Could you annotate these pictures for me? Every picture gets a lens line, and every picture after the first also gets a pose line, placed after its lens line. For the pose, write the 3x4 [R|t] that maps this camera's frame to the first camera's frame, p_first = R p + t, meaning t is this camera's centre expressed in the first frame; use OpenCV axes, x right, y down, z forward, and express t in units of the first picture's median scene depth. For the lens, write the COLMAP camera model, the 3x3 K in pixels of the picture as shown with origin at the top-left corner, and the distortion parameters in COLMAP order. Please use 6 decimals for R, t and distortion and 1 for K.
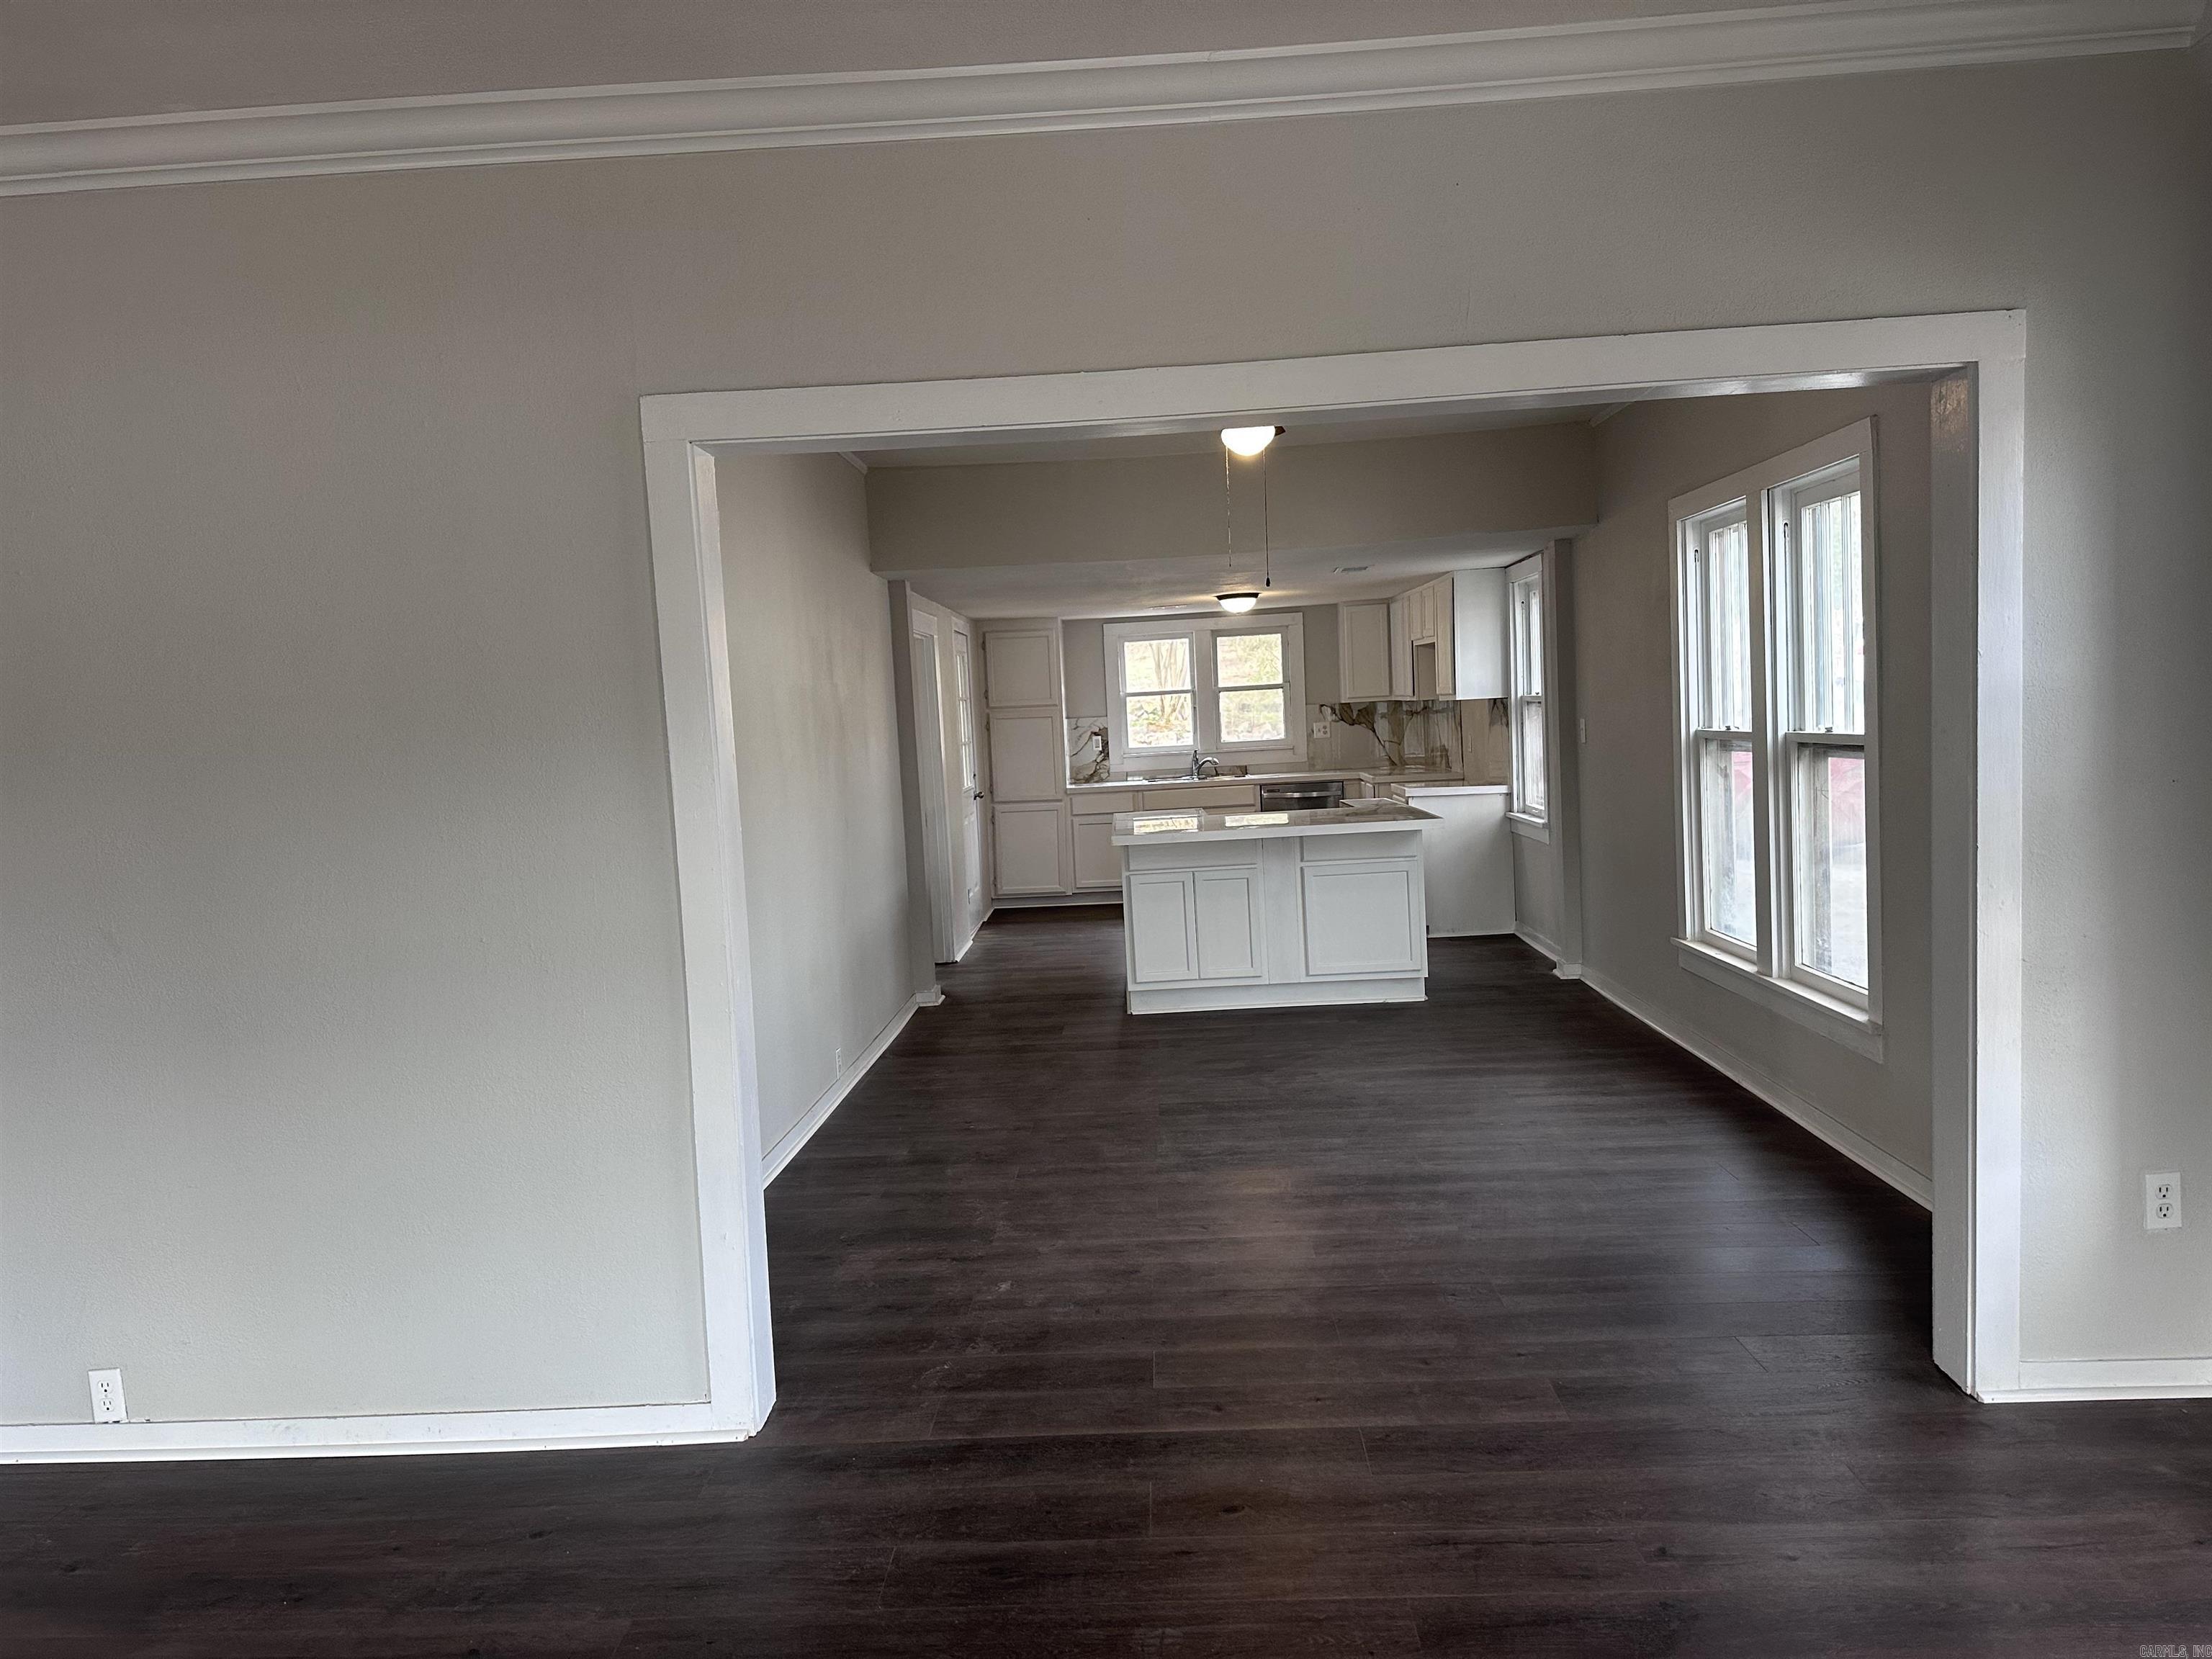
lens RADIAL K [[1541.2, 0, 1084.7], [0, 1541.2, 840.1], [0, 0, 1]] dist [-0.059391, -0.013246]
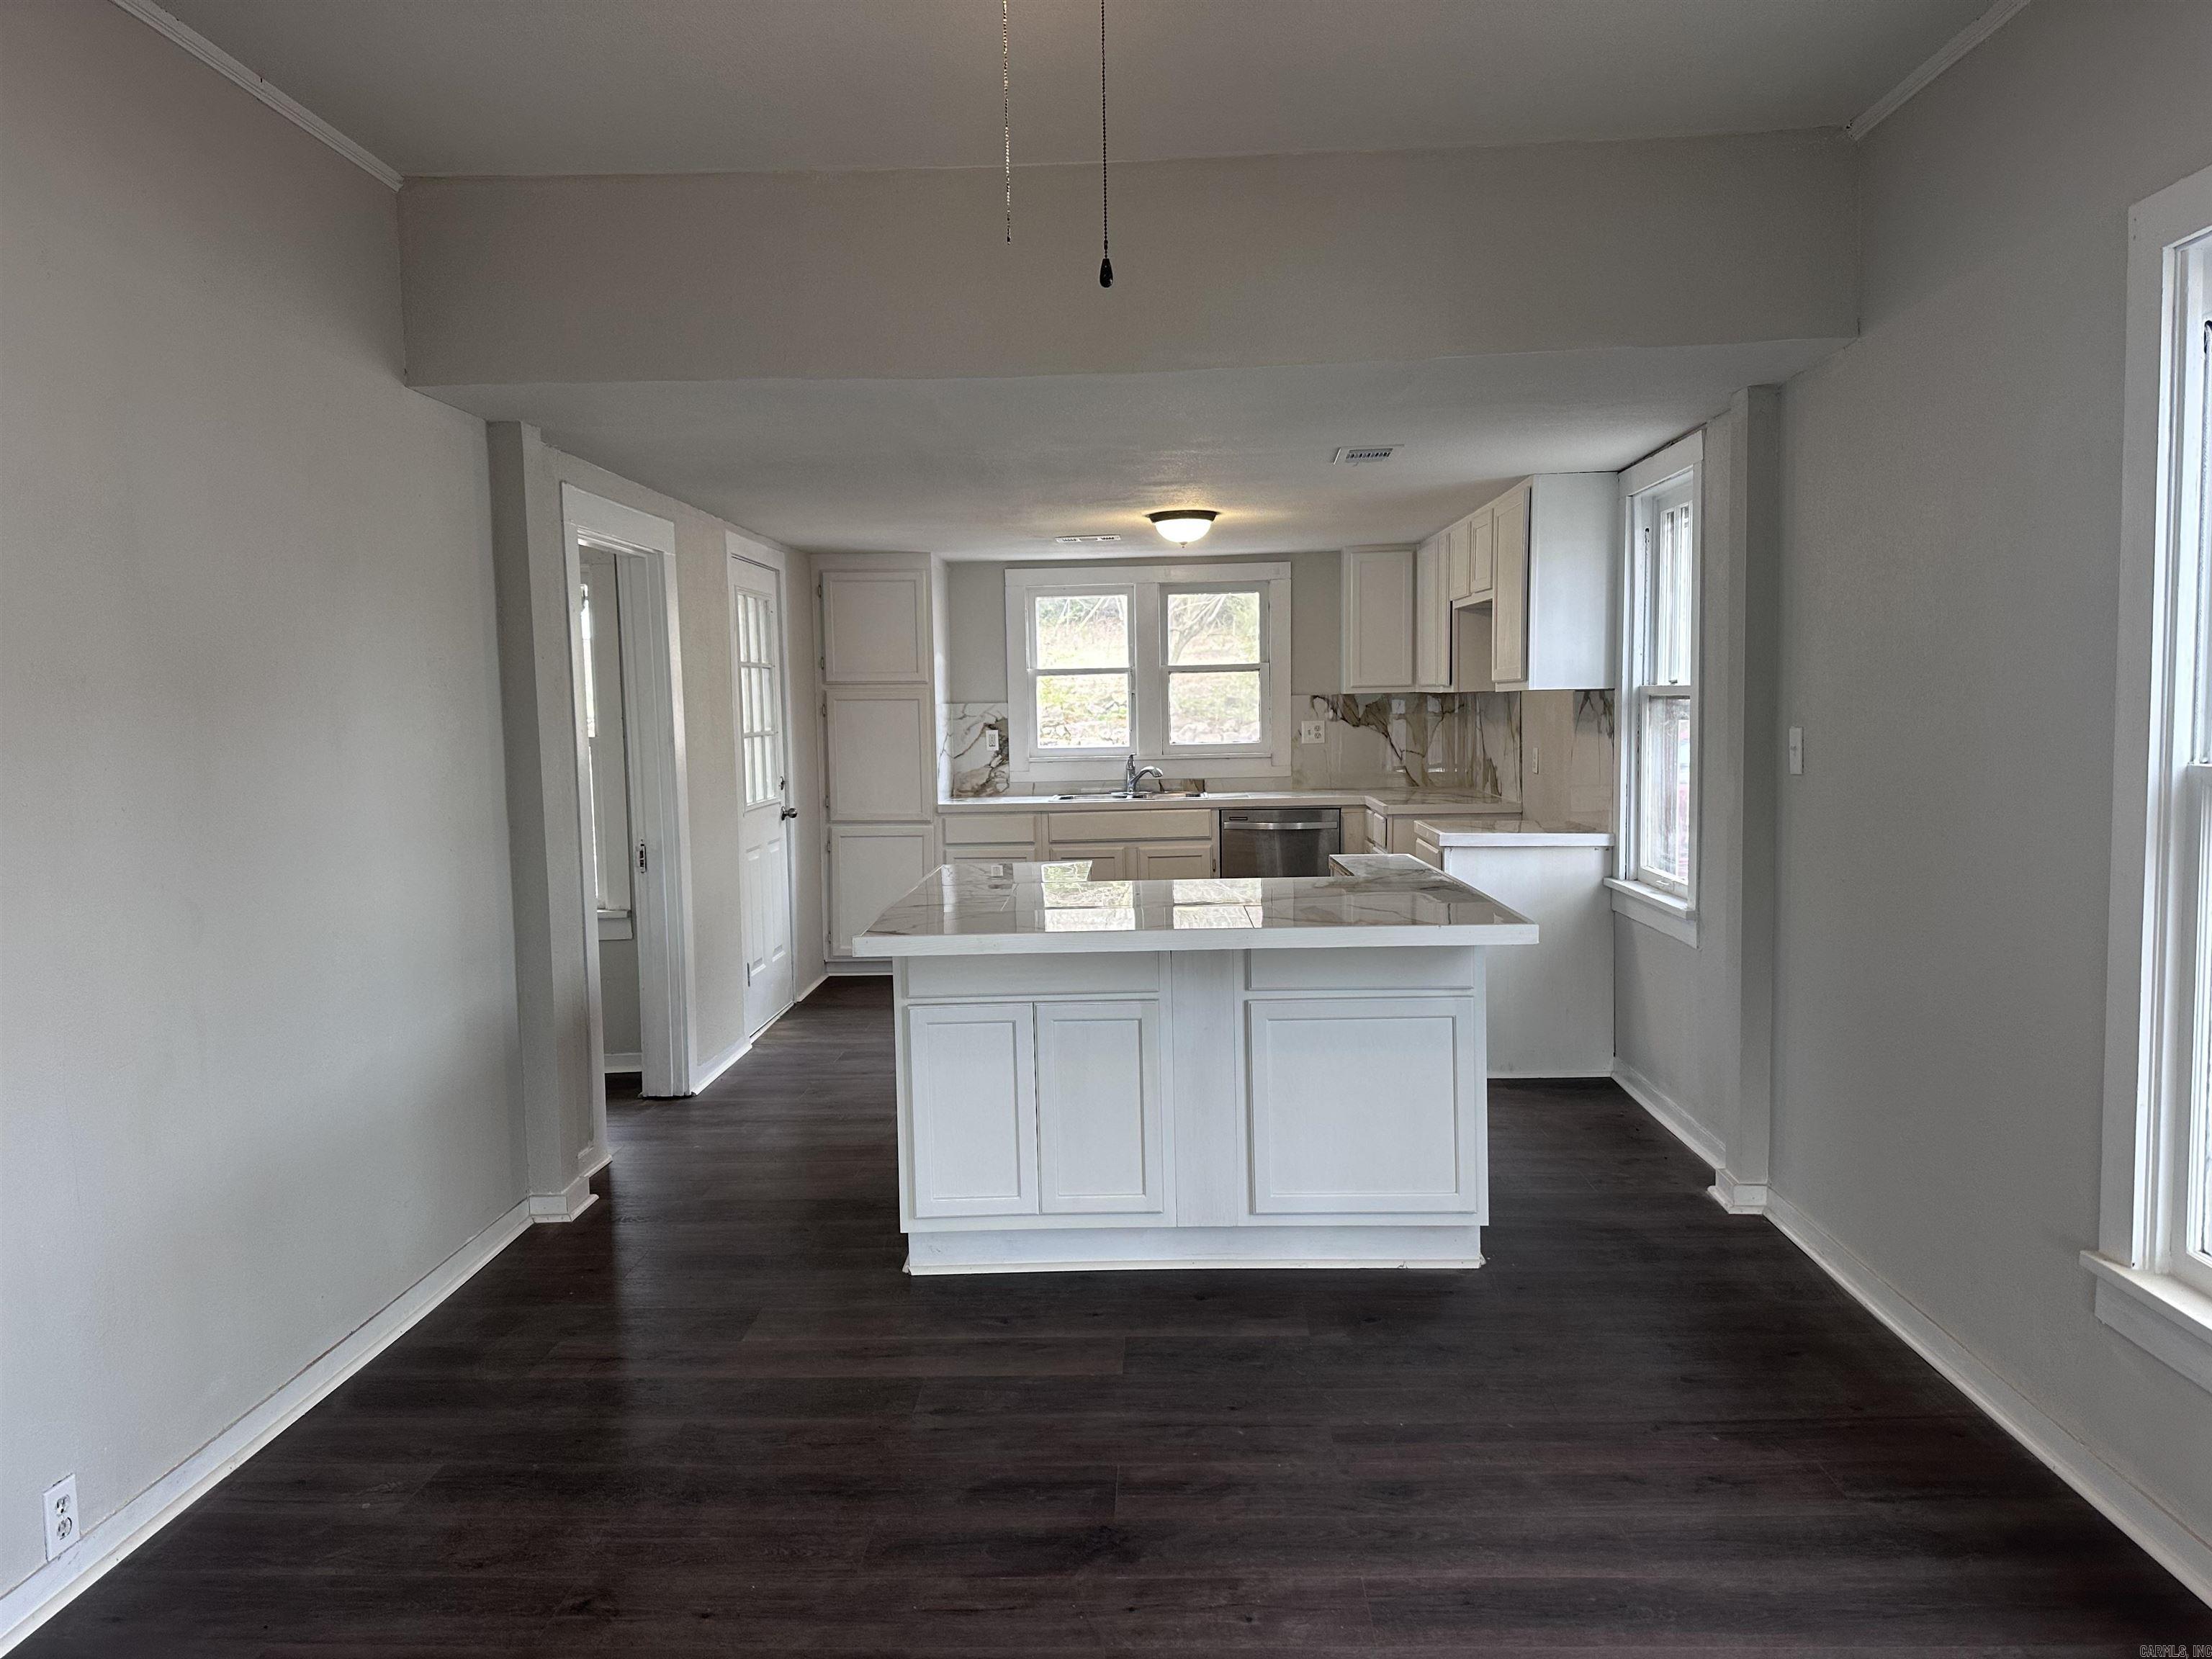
lens RADIAL K [[1541.2, 0, 1126.5], [0, 1541.2, 828.8], [0, 0, 1]] dist [-0.059391, -0.013246]
pose [[0.999166, 0.032315, 0.024960, 0.062266], [-0.032230, 0.999473, -0.003809, -0.025975], [-0.025070, 0.003002, 0.999681, 0.354024]]
